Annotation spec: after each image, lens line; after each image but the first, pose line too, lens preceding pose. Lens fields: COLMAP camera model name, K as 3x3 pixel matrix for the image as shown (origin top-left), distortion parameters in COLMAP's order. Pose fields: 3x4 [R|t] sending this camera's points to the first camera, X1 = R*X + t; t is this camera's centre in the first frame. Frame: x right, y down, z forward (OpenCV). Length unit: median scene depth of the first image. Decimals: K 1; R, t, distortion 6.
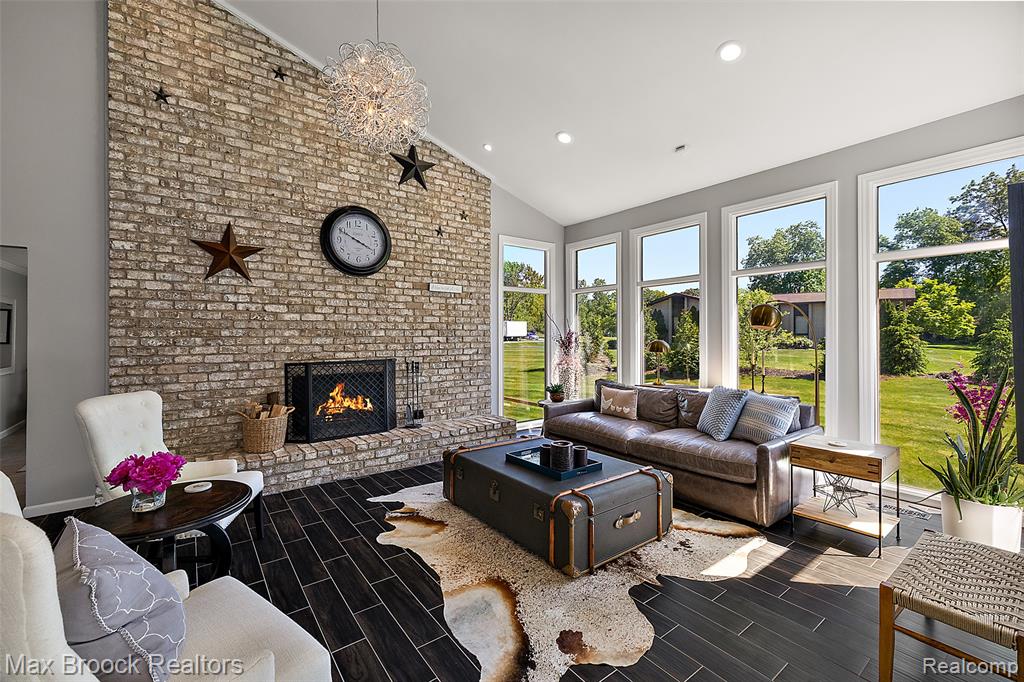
lens RADIAL K [[431.7, 0, 511.6], [0, 431.7, 337.8], [0, 0, 1]] dist [0.002240, -0.000590]
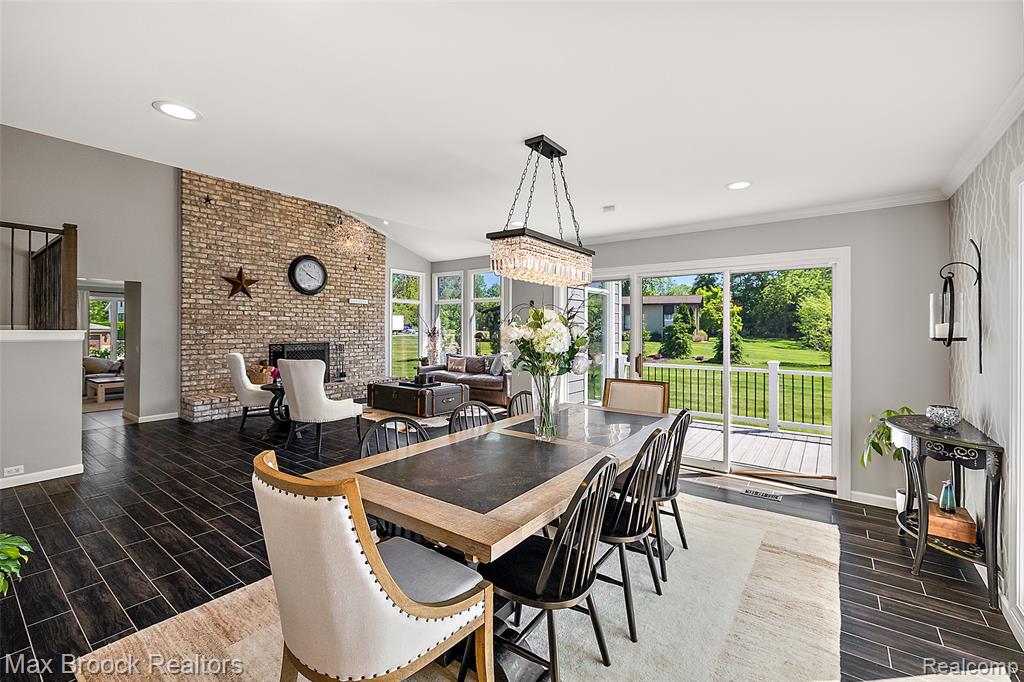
lens RADIAL K [[431.7, 0, 513.0], [0, 431.7, 330.5], [0, 0, 1]] dist [0.002240, -0.000590]
pose [[0.959936, 0.004077, 0.280188, -0.054513], [-0.003223, 0.999989, -0.003507, 0.005139], [-0.280199, 0.002464, 0.959939, -0.967972]]
